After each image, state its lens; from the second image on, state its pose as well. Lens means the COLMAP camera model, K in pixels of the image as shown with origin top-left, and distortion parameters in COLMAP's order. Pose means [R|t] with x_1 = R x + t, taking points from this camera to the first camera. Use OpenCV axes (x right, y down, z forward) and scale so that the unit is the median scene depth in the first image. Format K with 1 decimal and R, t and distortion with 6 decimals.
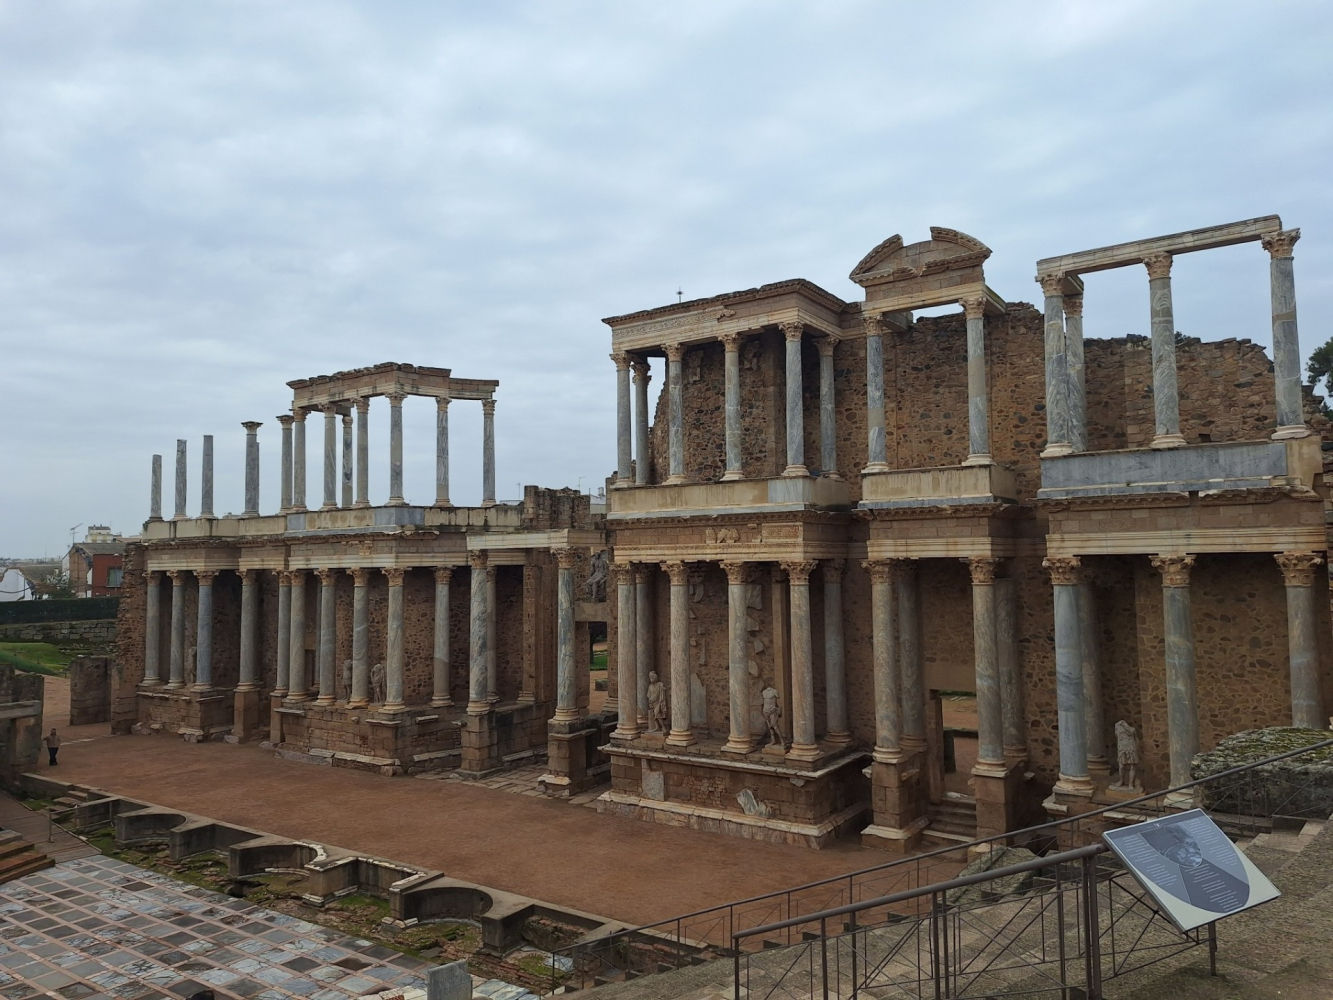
lens RADIAL K [[922.9, 0, 665.1], [0, 922.9, 505.7], [0, 0, 1]] dist [0.091577, -0.094558]
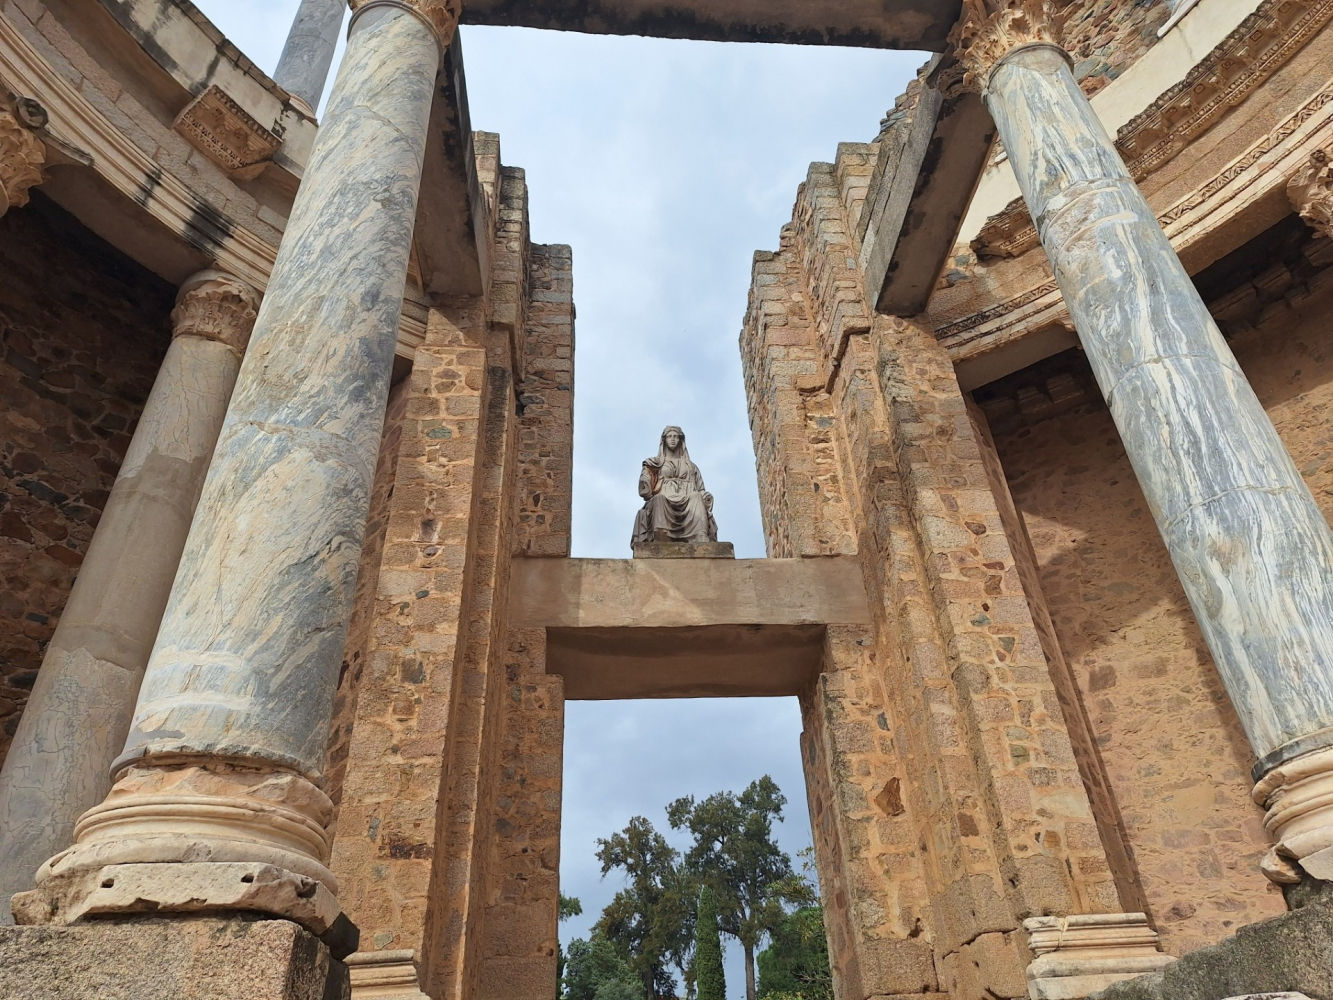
lens RADIAL K [[922.9, 0, 665.1], [0, 922.9, 505.7], [0, 0, 1]] dist [0.091577, -0.094558]
pose [[0.783928, 0.345014, 0.516161, -0.291542], [-0.008005, 0.836923, -0.547262, 0.306539], [-0.620801, 0.424882, 0.658849, 1.166477]]
